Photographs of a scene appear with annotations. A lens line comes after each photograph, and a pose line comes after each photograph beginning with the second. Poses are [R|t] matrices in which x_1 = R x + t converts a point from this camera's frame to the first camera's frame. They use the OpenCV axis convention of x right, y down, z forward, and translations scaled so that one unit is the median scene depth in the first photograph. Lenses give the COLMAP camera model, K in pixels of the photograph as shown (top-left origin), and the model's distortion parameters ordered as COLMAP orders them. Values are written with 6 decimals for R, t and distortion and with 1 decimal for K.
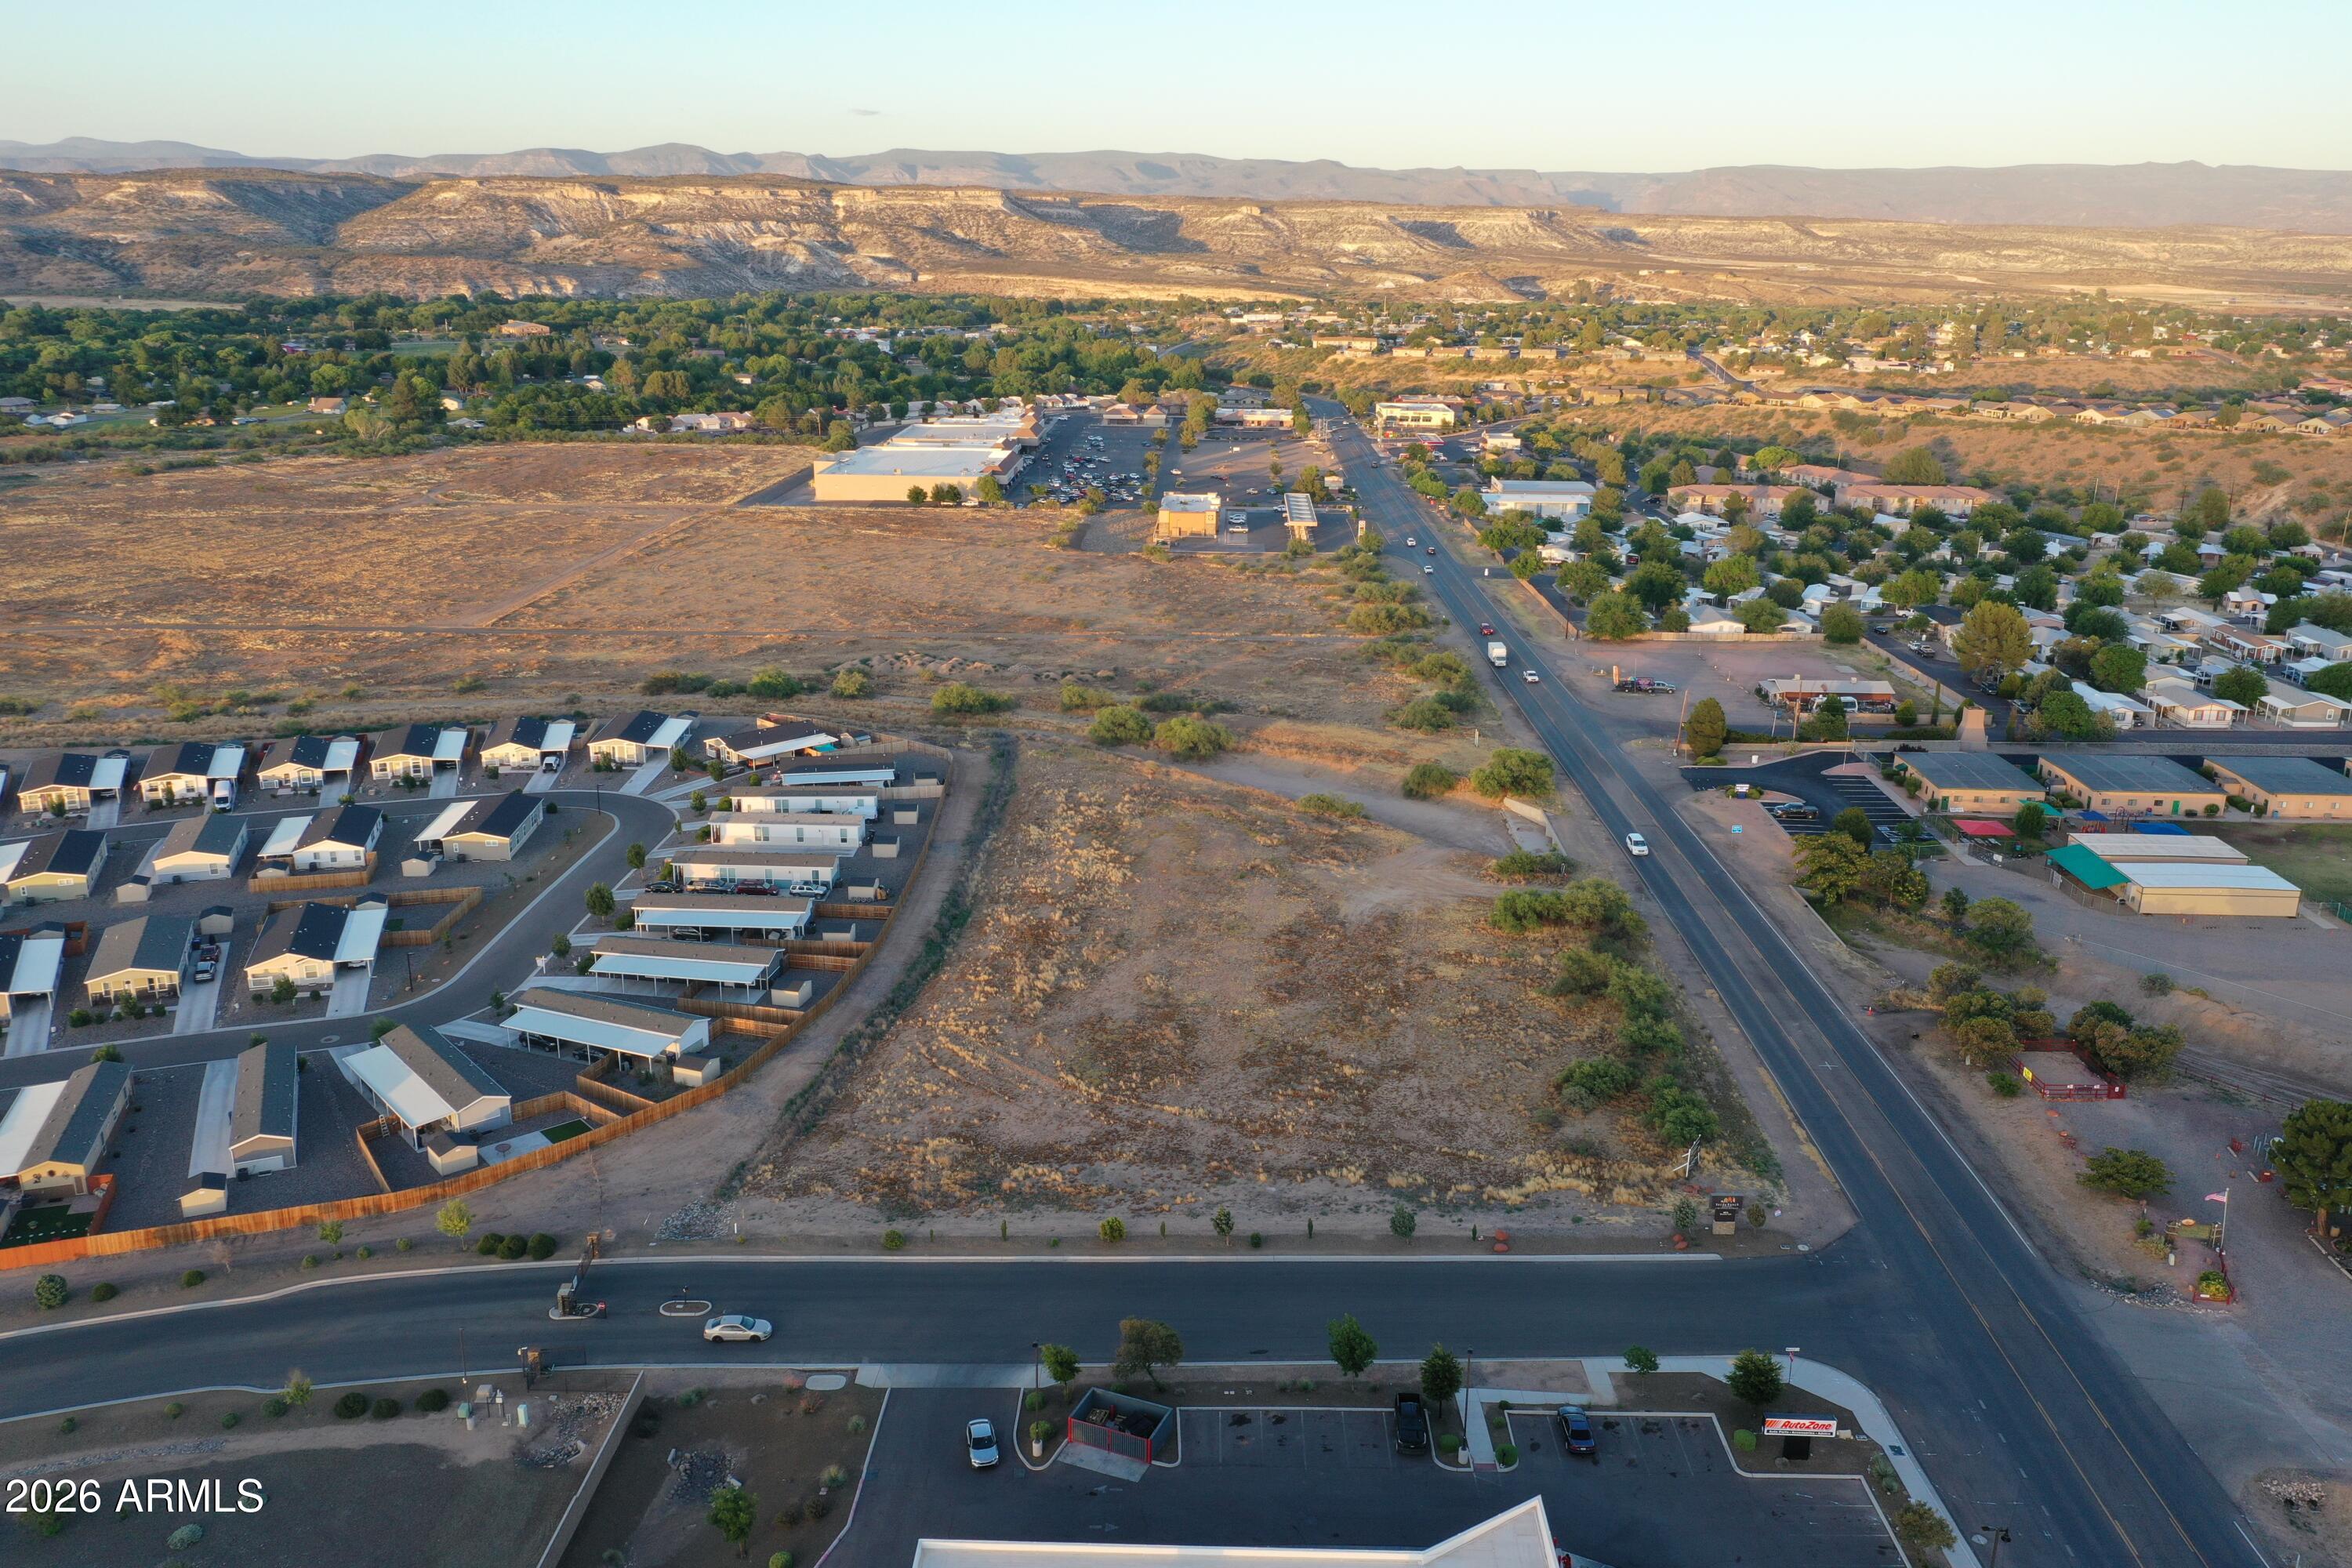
lens RADIAL K [[1846.2, 0, 1176.0], [0, 1846.2, 784.0], [0, 0, 1]] dist [0.011404, 0.002488]
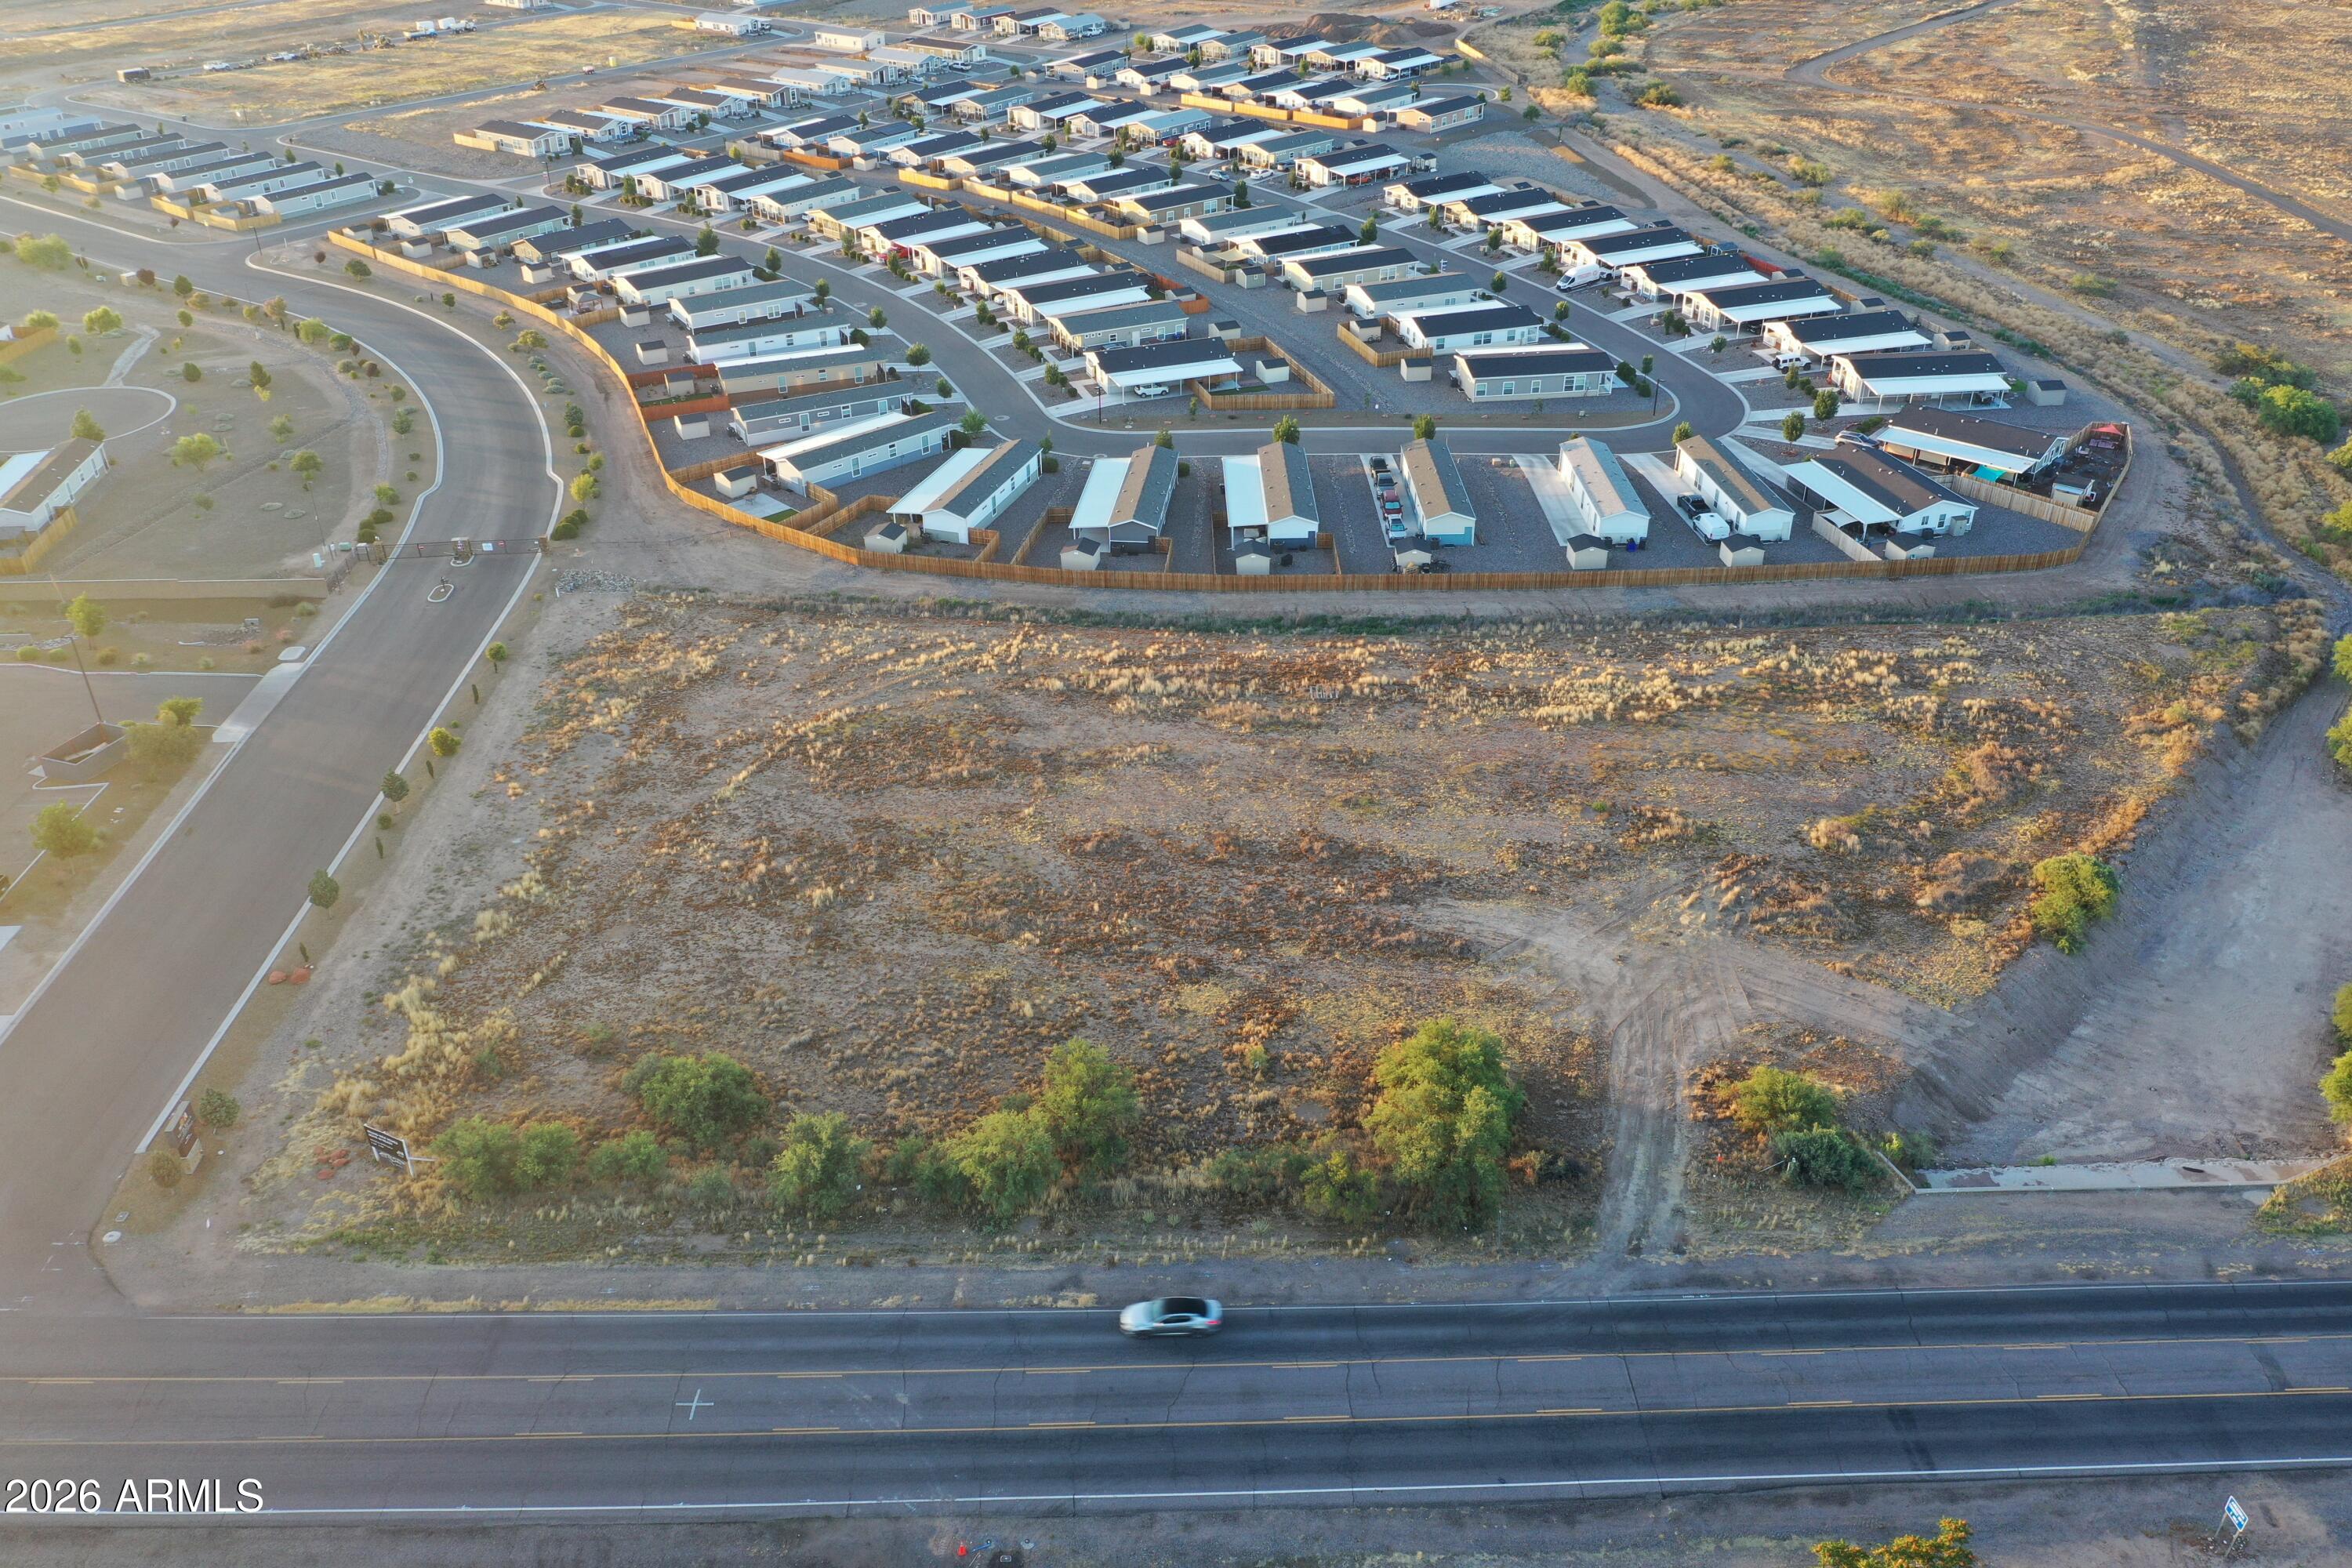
lens RADIAL K [[1857.8, 0, 1176.0], [0, 1857.8, 784.0], [0, 0, 1]] dist [0.004139, 0.000647]
pose [[0.046596, 0.500961, -0.864214, 0.621975], [-0.271742, 0.838883, 0.471626, -0.231162], [0.961242, 0.212867, 0.175221, 0.873107]]
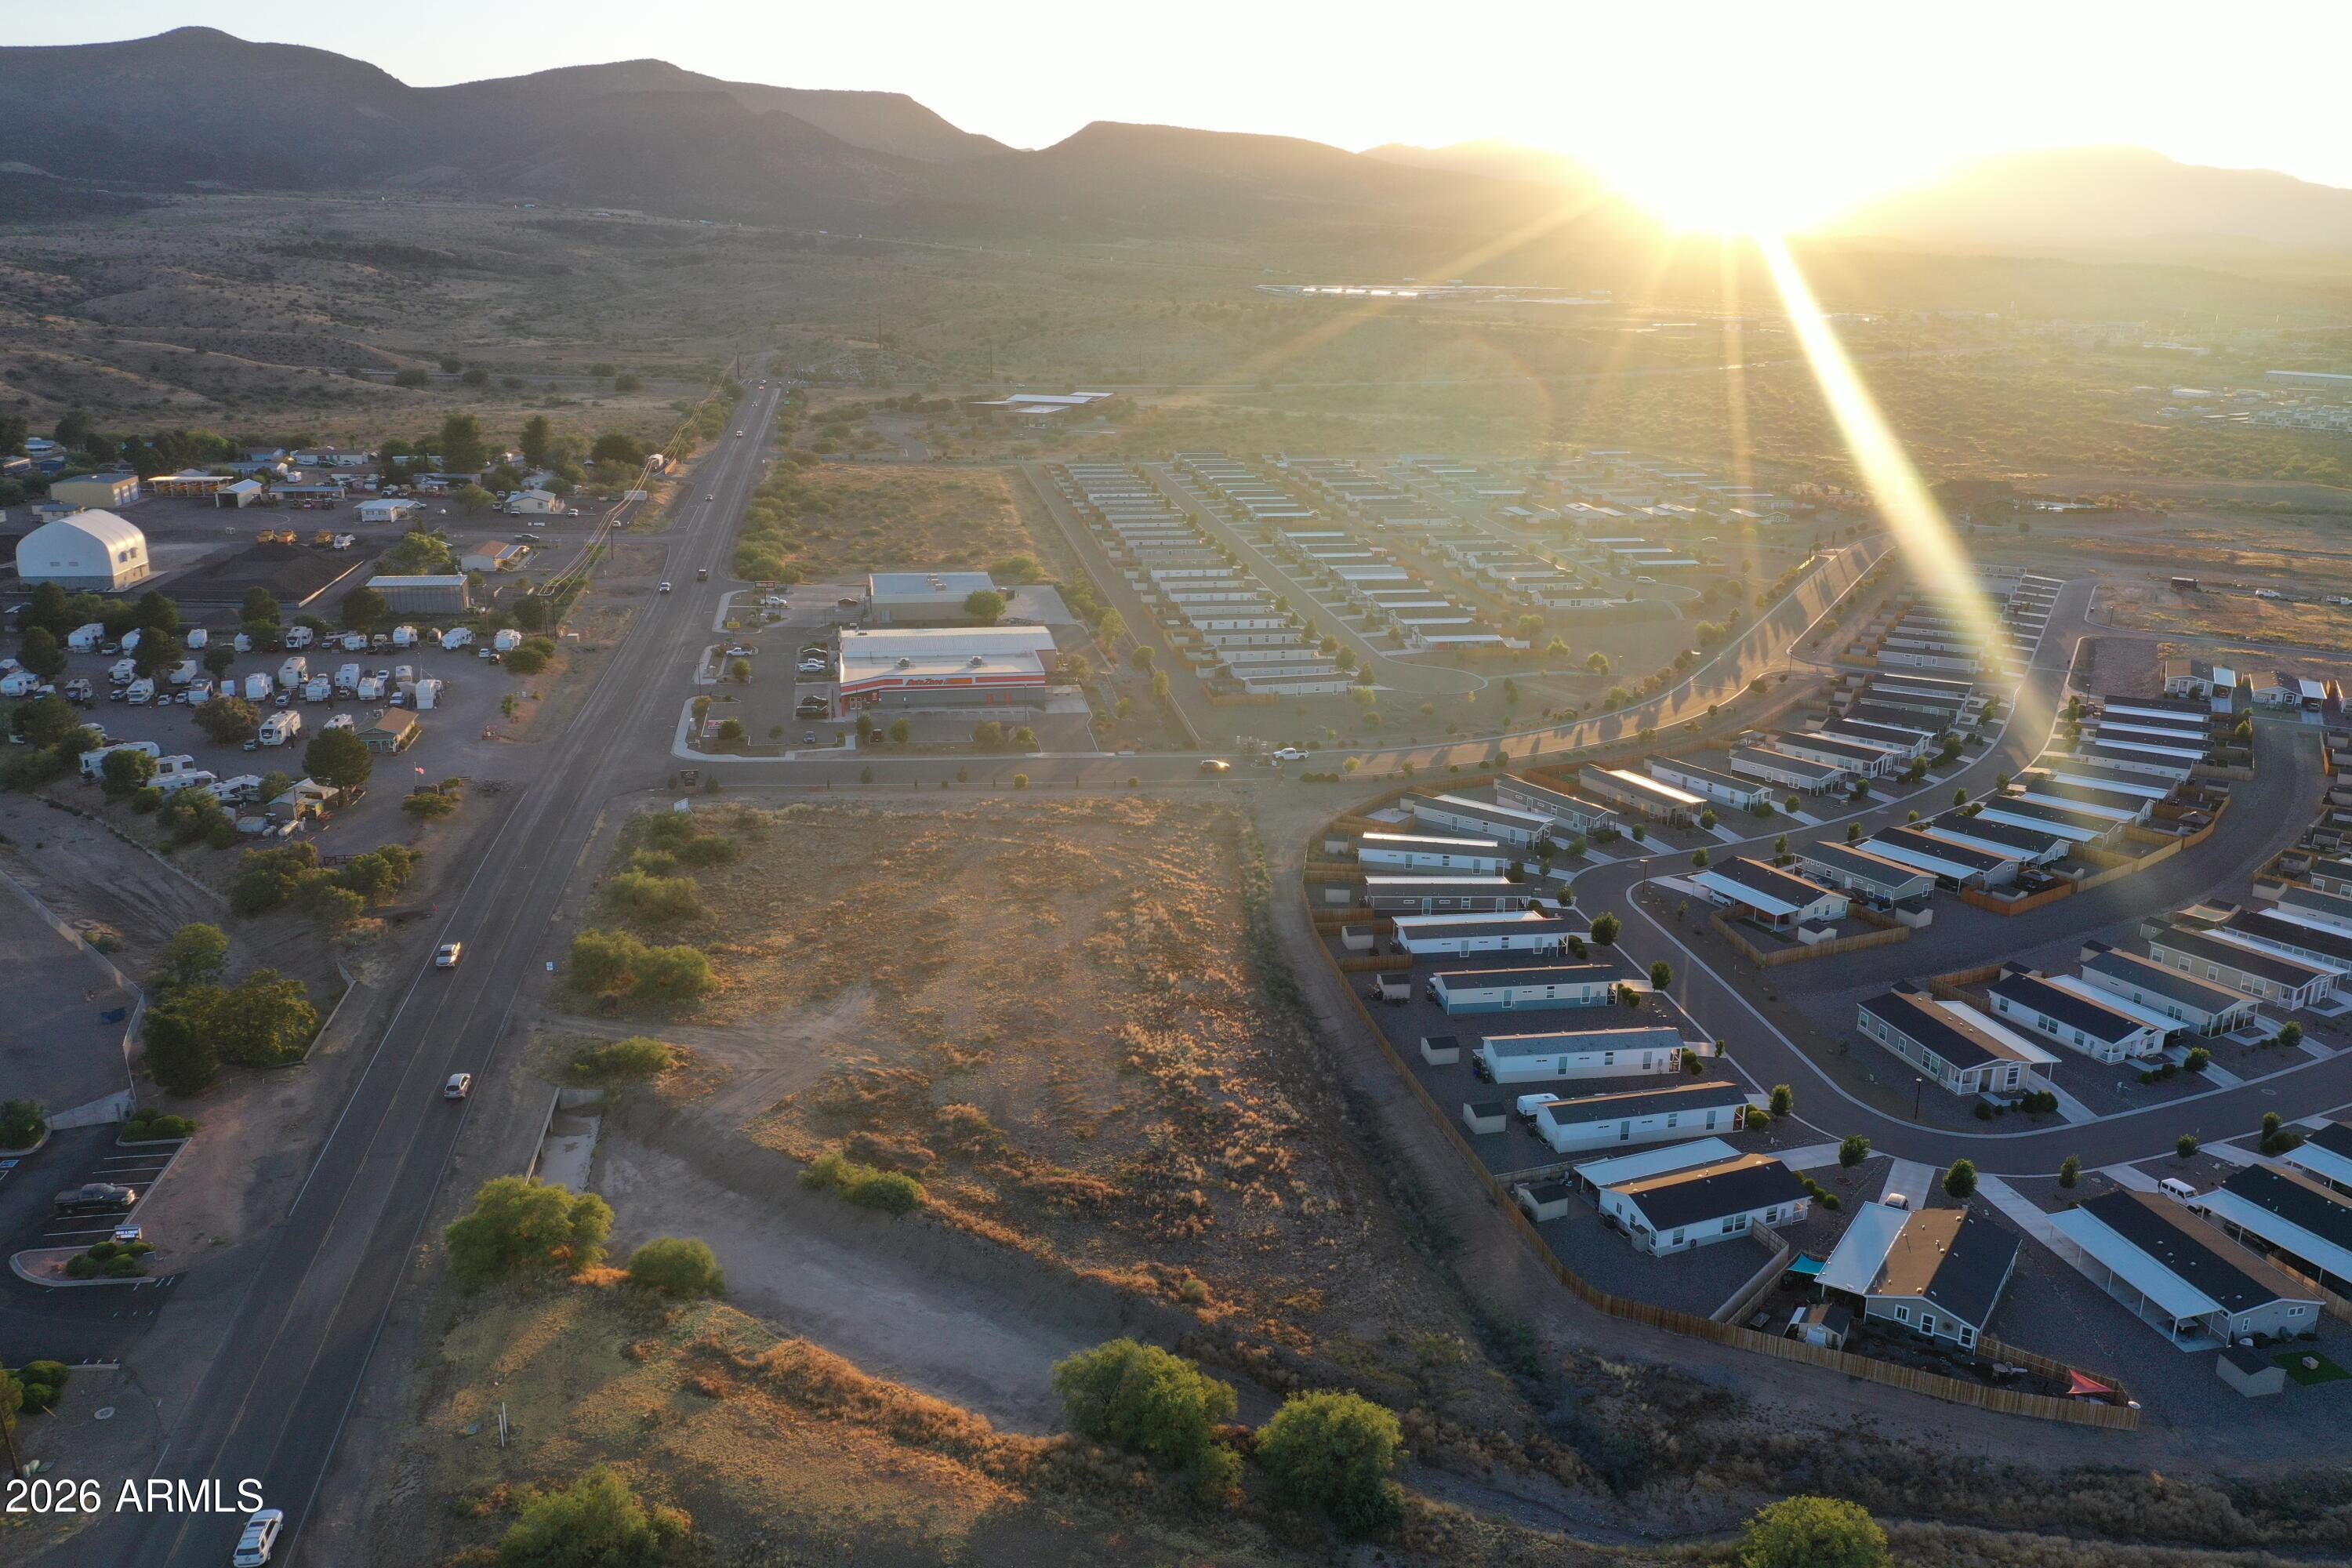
lens RADIAL K [[1846.2, 0, 1176.0], [0, 1846.2, 784.0], [0, 0, 1]] dist [0.011404, 0.002488]
pose [[-0.982102, 0.025162, -0.186660, 0.120017], [-0.080291, 0.840547, 0.535756, -0.572645], [0.170378, 0.541154, -0.823483, 1.877953]]
